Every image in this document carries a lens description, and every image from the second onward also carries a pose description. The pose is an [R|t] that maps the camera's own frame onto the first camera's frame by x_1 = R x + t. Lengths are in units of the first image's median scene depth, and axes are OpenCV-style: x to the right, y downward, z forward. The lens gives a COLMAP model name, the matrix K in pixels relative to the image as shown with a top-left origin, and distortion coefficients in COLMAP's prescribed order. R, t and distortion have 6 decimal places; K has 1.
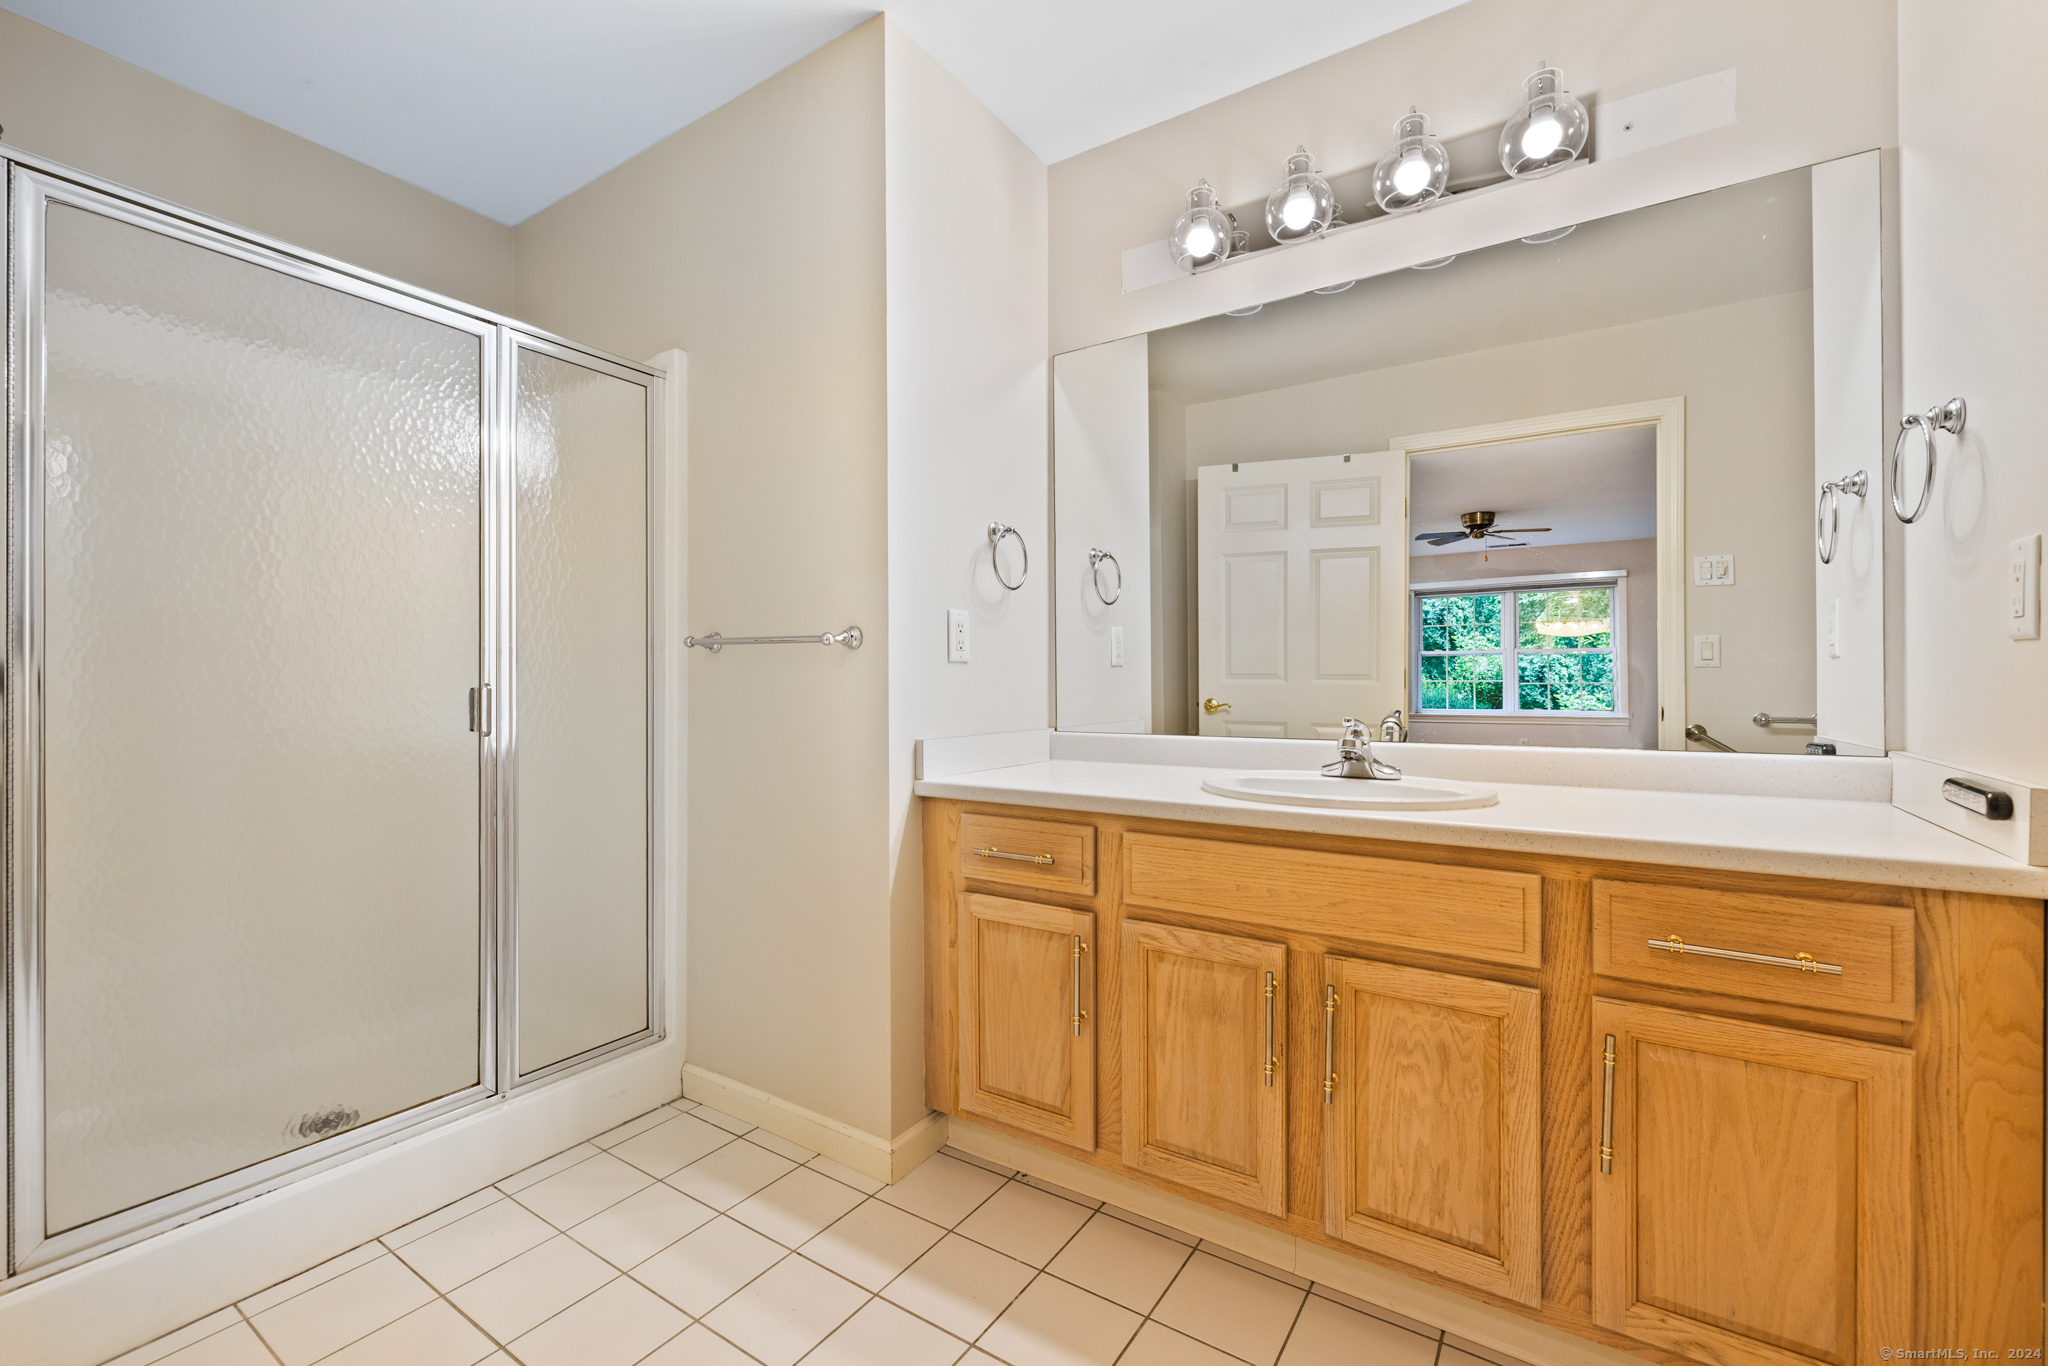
lens RADIAL K [[858.3, 0, 1013.1], [0, 858.3, 681.5], [0, 0, 1]] dist [0.004744, 0.000055]
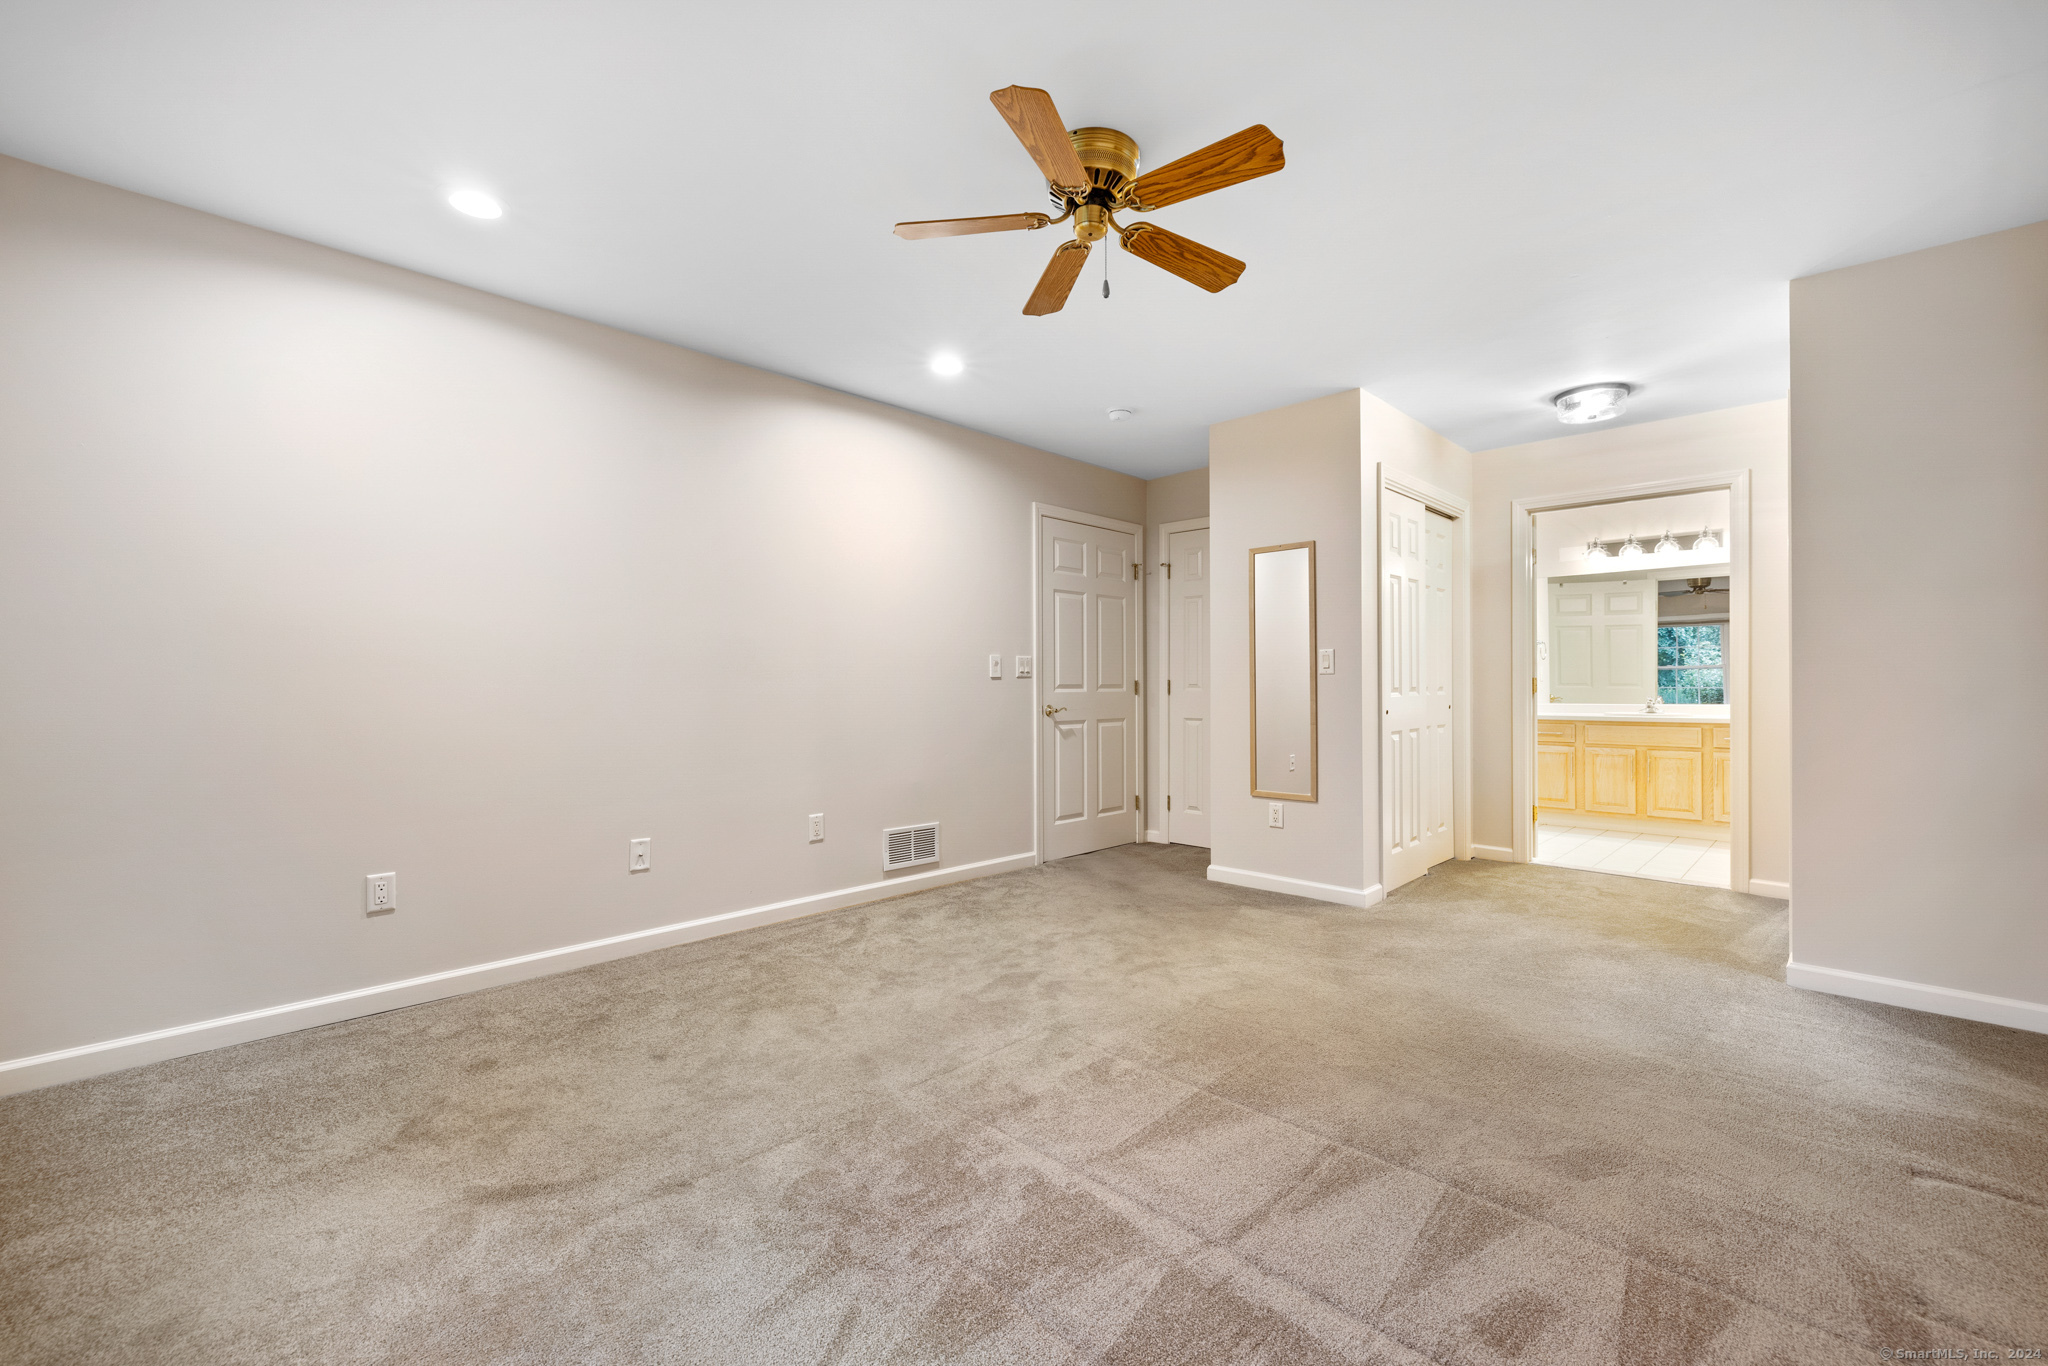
lens RADIAL K [[858.3, 0, 1023.4], [0, 858.3, 688.7], [0, 0, 1]] dist [0.004744, 0.000055]
pose [[0.983748, -0.003732, -0.179517, -1.772496], [0.002997, 0.999986, -0.004365, 0.020138], [0.179531, 0.003756, 0.983745, -3.482842]]
